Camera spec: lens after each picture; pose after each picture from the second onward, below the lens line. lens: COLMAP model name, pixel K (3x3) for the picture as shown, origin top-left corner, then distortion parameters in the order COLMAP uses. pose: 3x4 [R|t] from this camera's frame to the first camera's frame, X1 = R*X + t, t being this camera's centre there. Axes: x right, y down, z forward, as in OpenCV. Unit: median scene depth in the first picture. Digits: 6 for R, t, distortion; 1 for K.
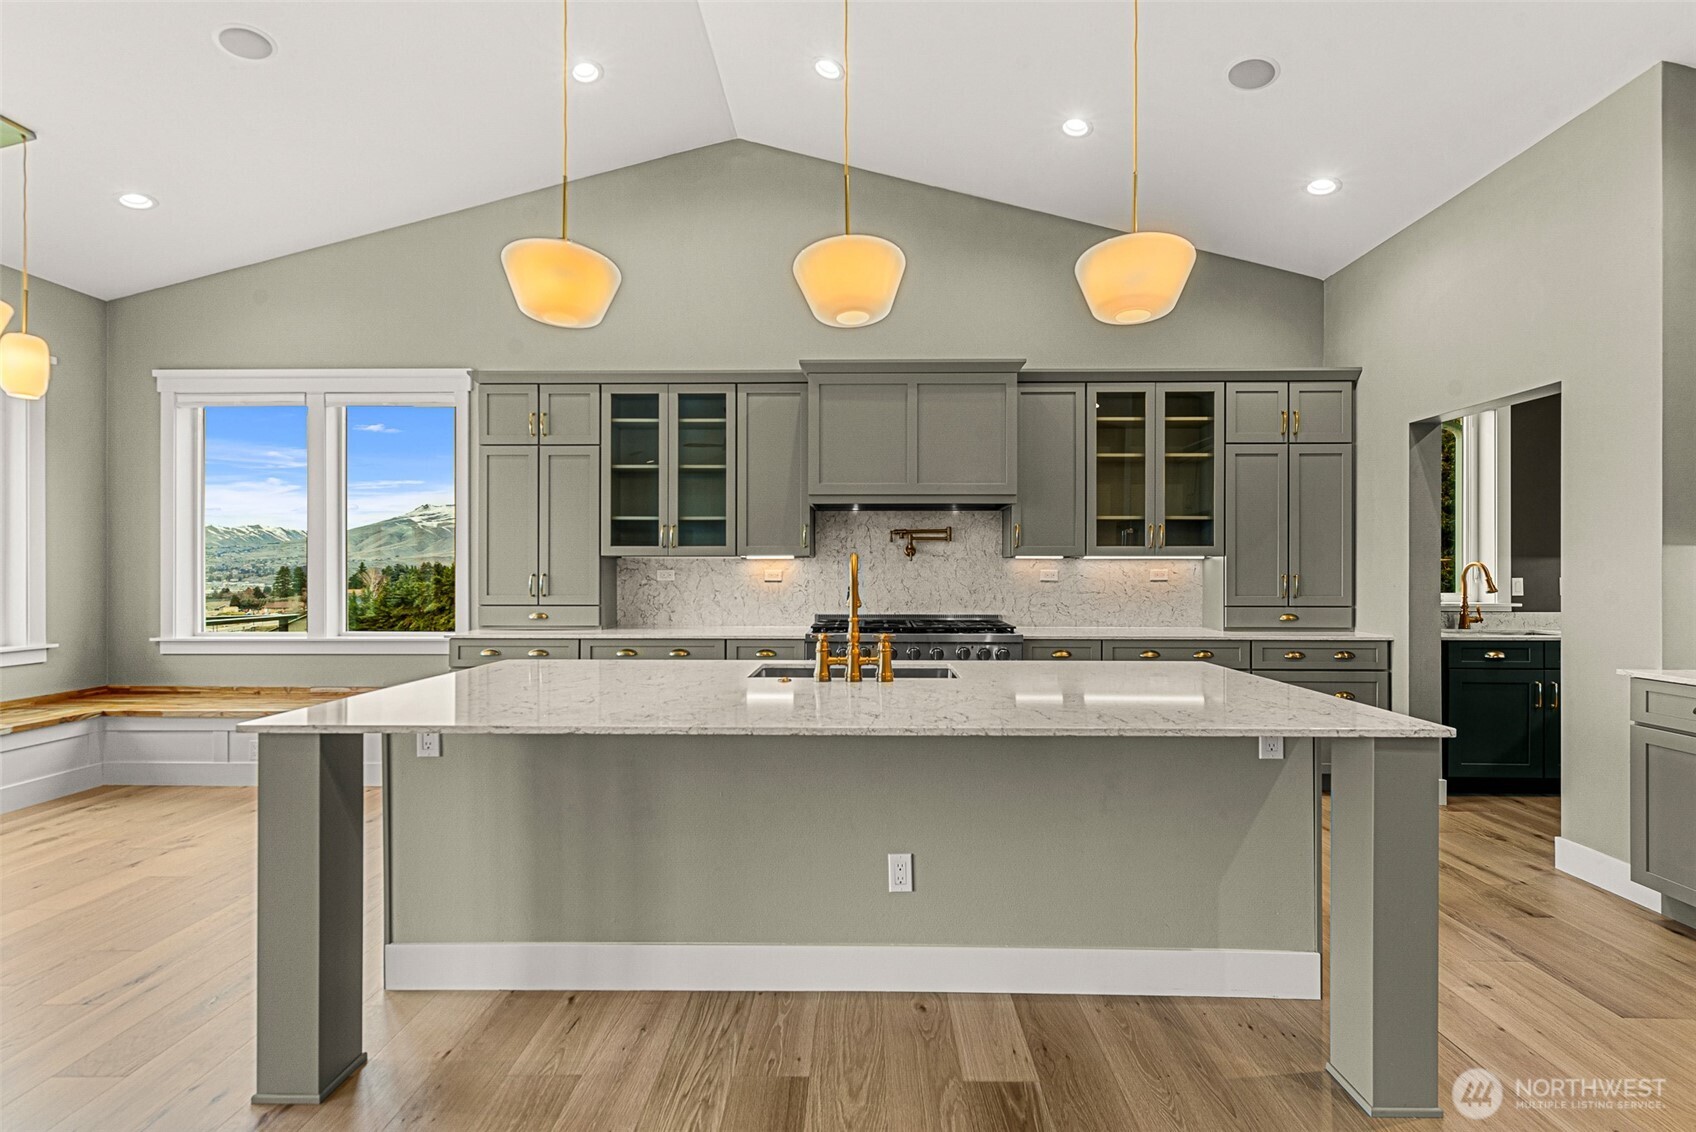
lens RADIAL K [[741.9, 0, 855.7], [0, 741.9, 567.9], [0, 0, 1]] dist [0.004065, -0.000021]
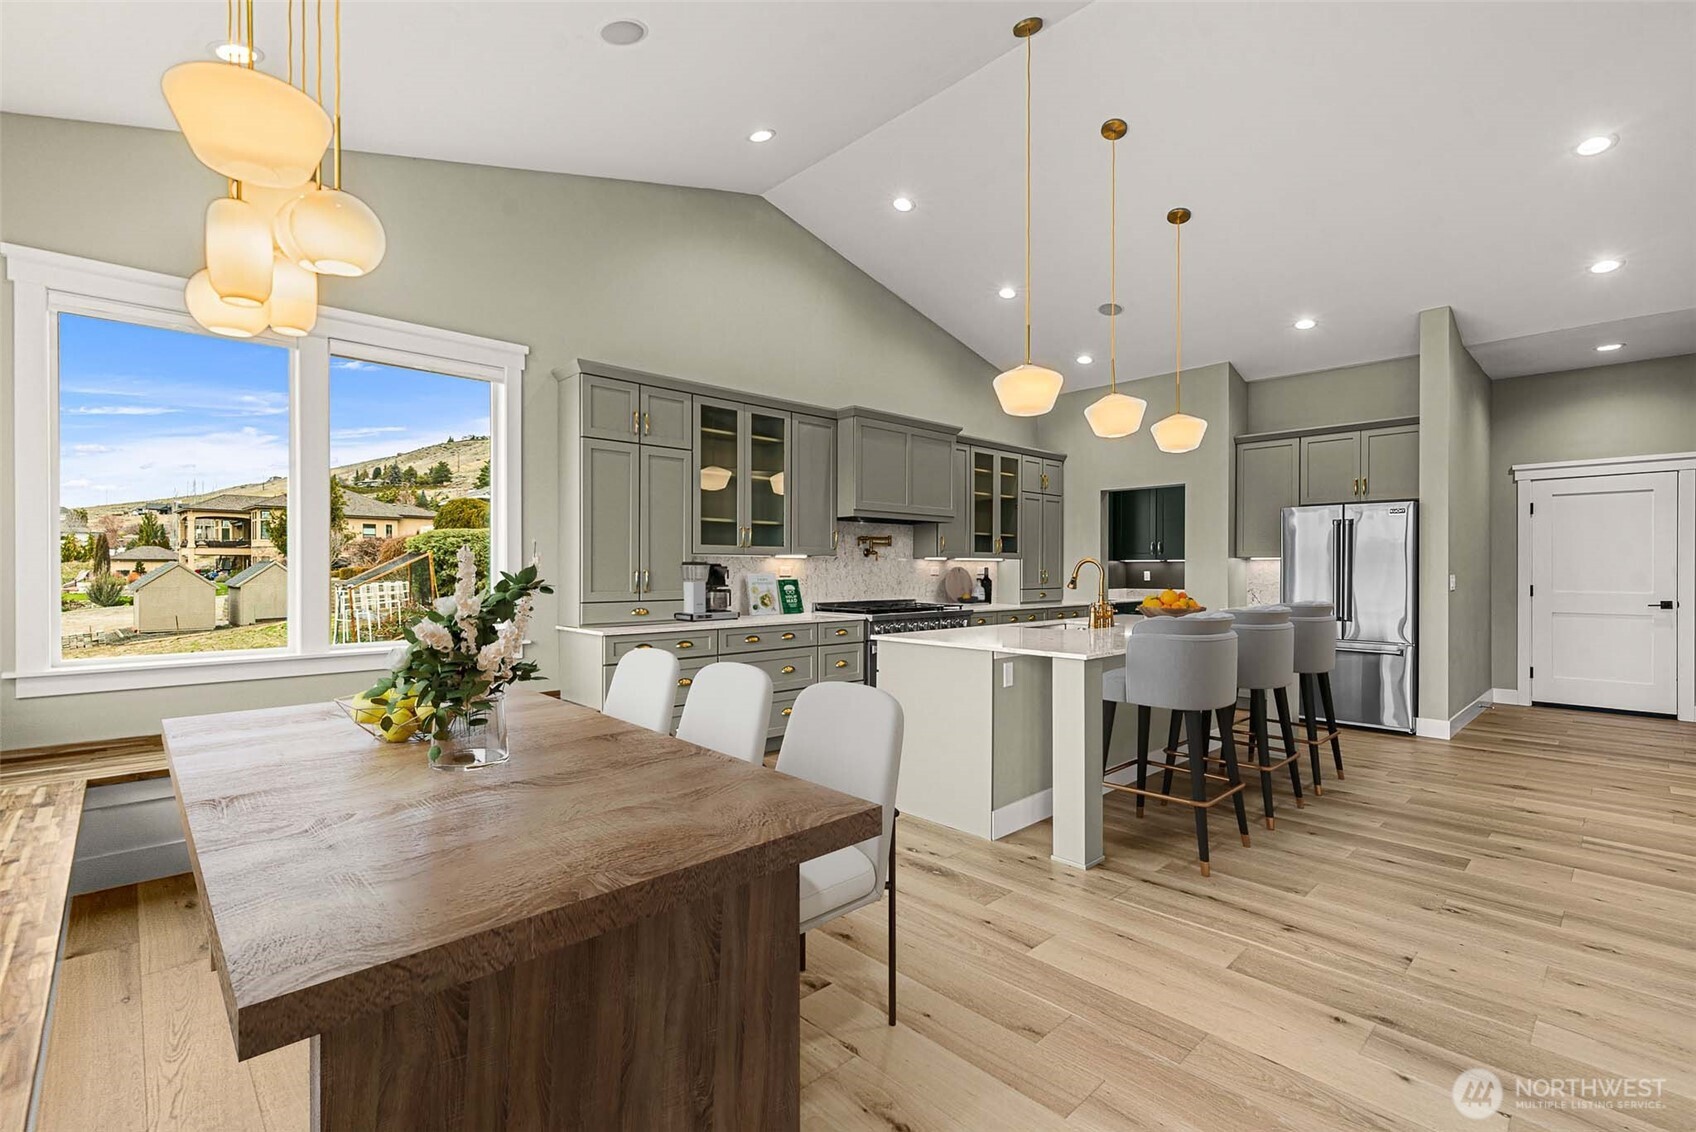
lens RADIAL K [[741.9, 0, 830.7], [0, 741.9, 572.7], [0, 0, 1]] dist [0.004065, -0.000021]
pose [[0.727103, -0.002536, 0.686524, -0.939134], [-0.001859, 0.999982, 0.005663, 0.005412], [-0.686526, -0.005394, 0.727085, 0.077903]]
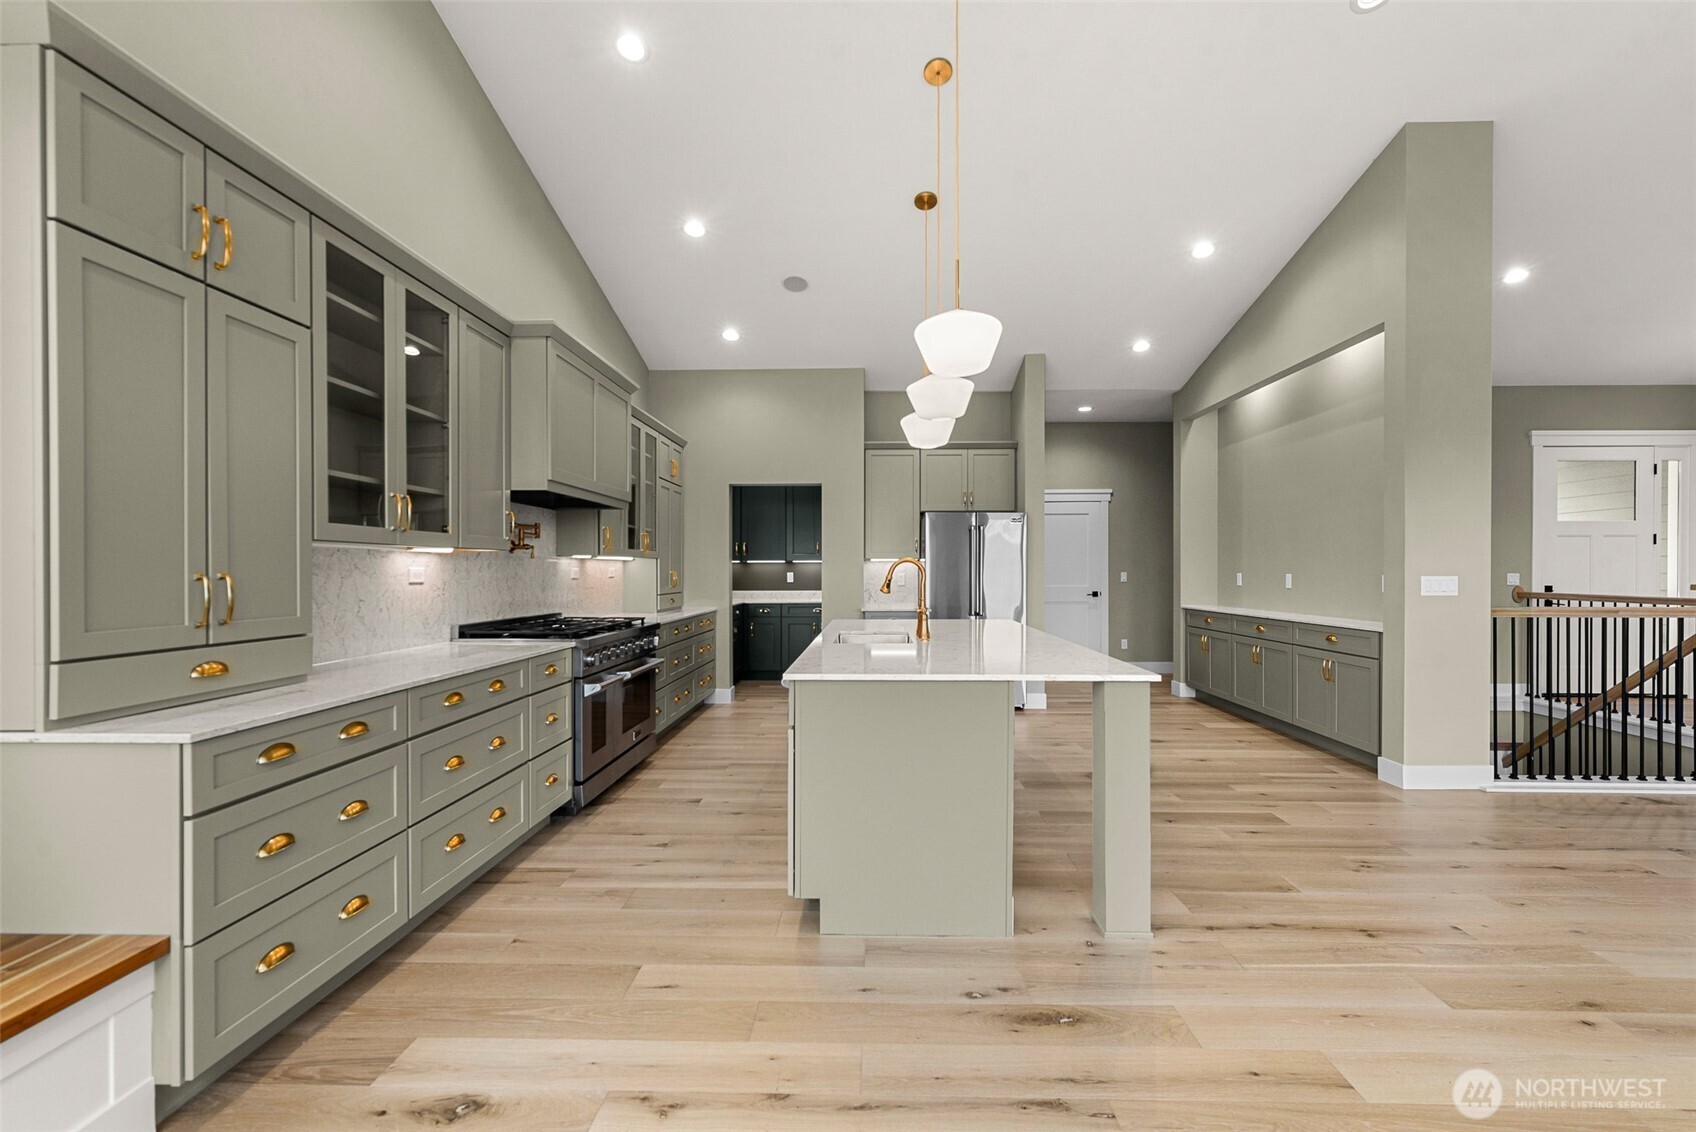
lens RADIAL K [[741.9, 0, 849.5], [0, 741.9, 575.5], [0, 0, 1]] dist [0.004065, -0.000021]
pose [[0.021802, -0.008033, 0.999730, -0.866541], [0.000006, 0.999968, 0.008035, 0.004944], [-0.999762, -0.000169, 0.021801, 0.606182]]
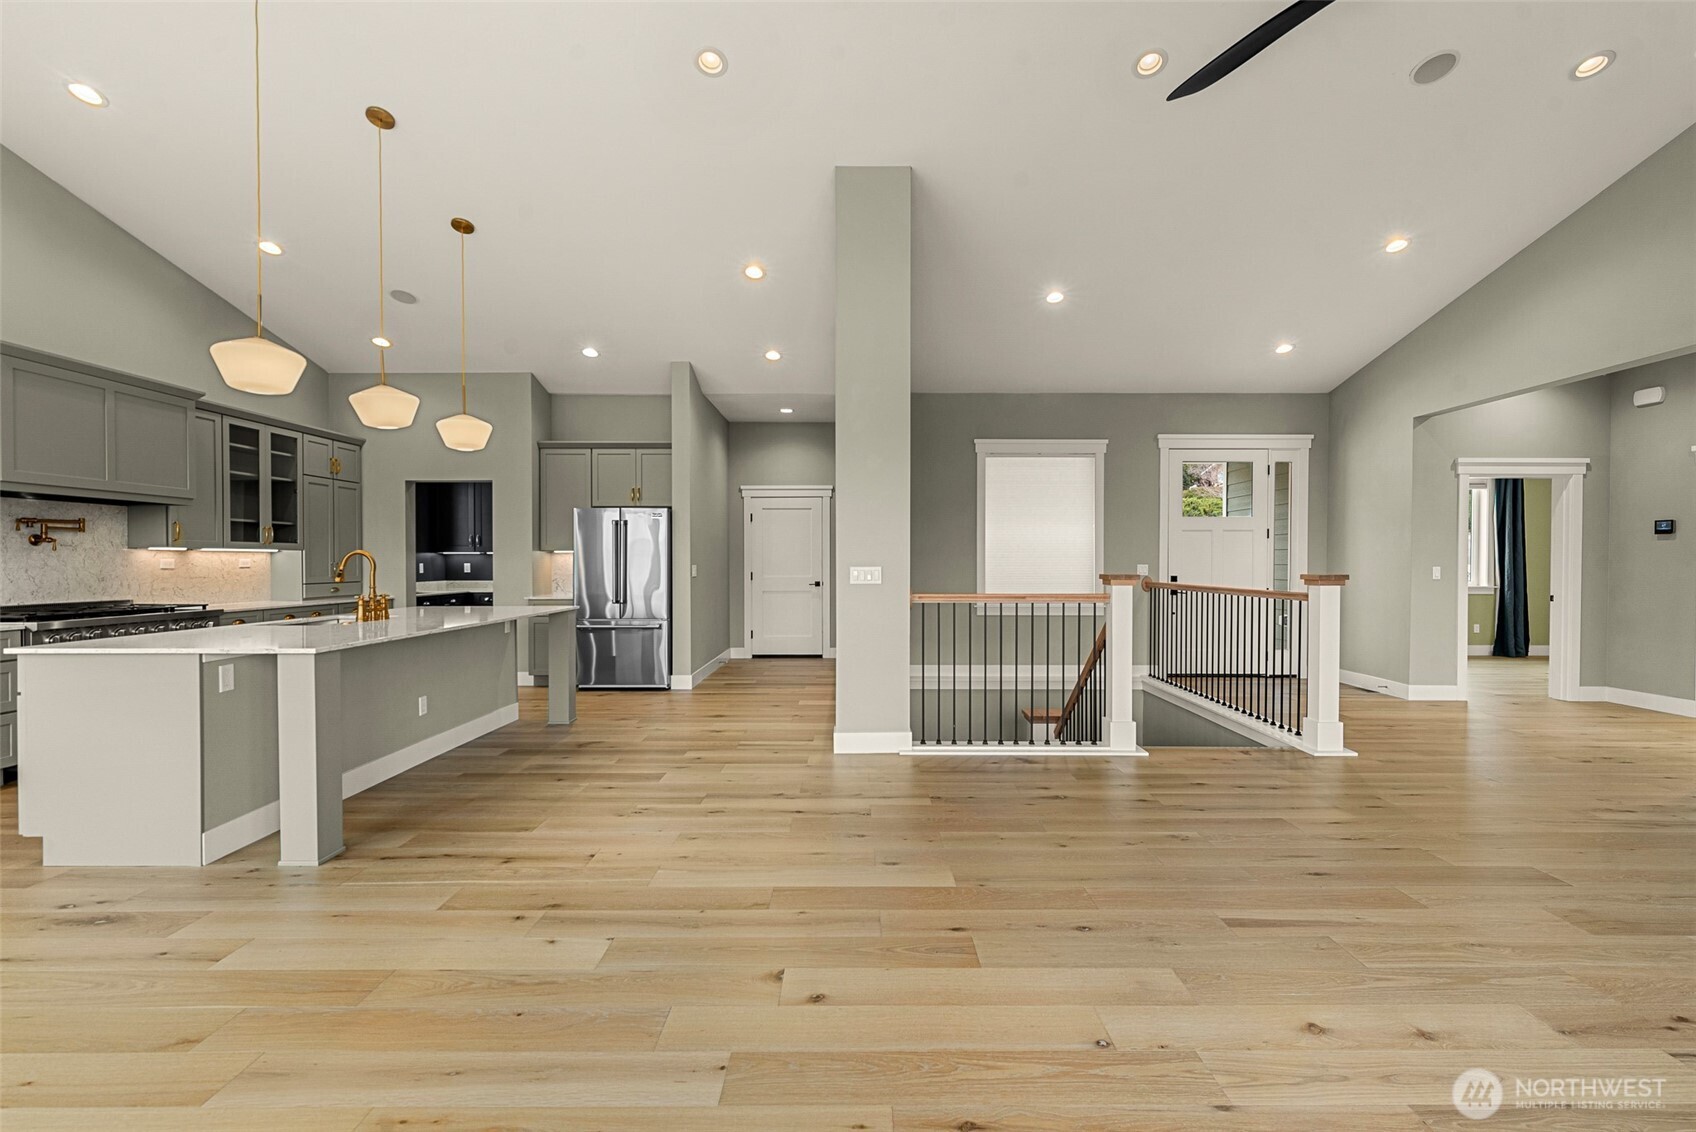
lens RADIAL K [[741.9, 0, 856.2], [0, 741.9, 572.9], [0, 0, 1]] dist [0.004065, -0.000021]
pose [[-0.002307, -0.016336, 0.999864, -0.980524], [-0.000822, 0.999866, 0.016334, 0.003895], [-0.999997, -0.000785, -0.002321, -0.098914]]
